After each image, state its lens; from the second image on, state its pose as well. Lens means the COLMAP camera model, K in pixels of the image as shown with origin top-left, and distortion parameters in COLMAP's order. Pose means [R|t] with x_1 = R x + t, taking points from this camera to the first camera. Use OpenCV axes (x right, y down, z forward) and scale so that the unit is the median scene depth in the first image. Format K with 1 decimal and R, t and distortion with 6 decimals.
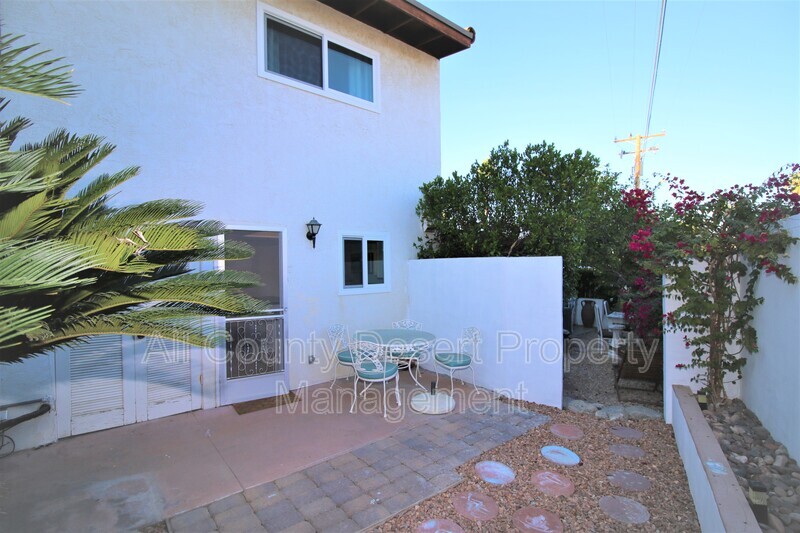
lens RADIAL K [[366.7, 0, 404.1], [0, 366.7, 270.3], [0, 0, 1]] dist [-0.008664, -0.000115]
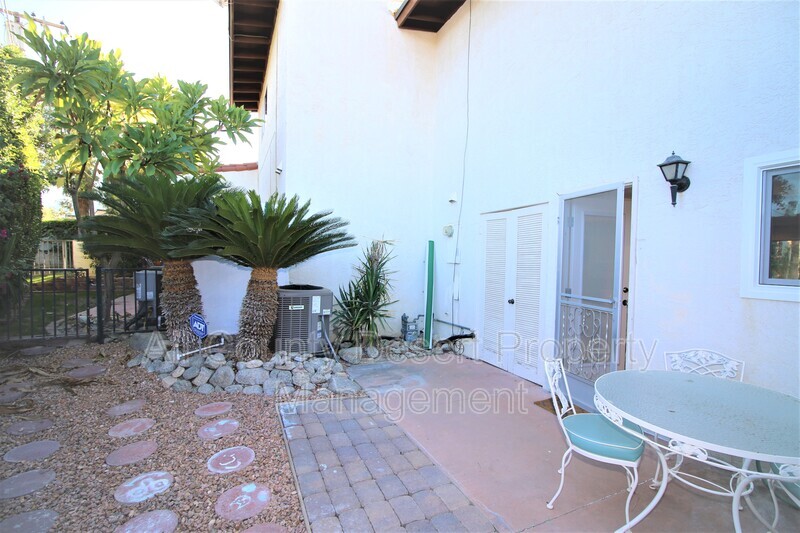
lens RADIAL K [[366.7, 0, 404.1], [0, 366.7, 270.3], [0, 0, 1]] dist [-0.008664, -0.000115]
pose [[-0.240888, 0.035017, -0.969921, 0.637558], [-0.024615, 0.998807, 0.042173, 0.039695], [0.970241, 0.034034, -0.239739, 1.122686]]
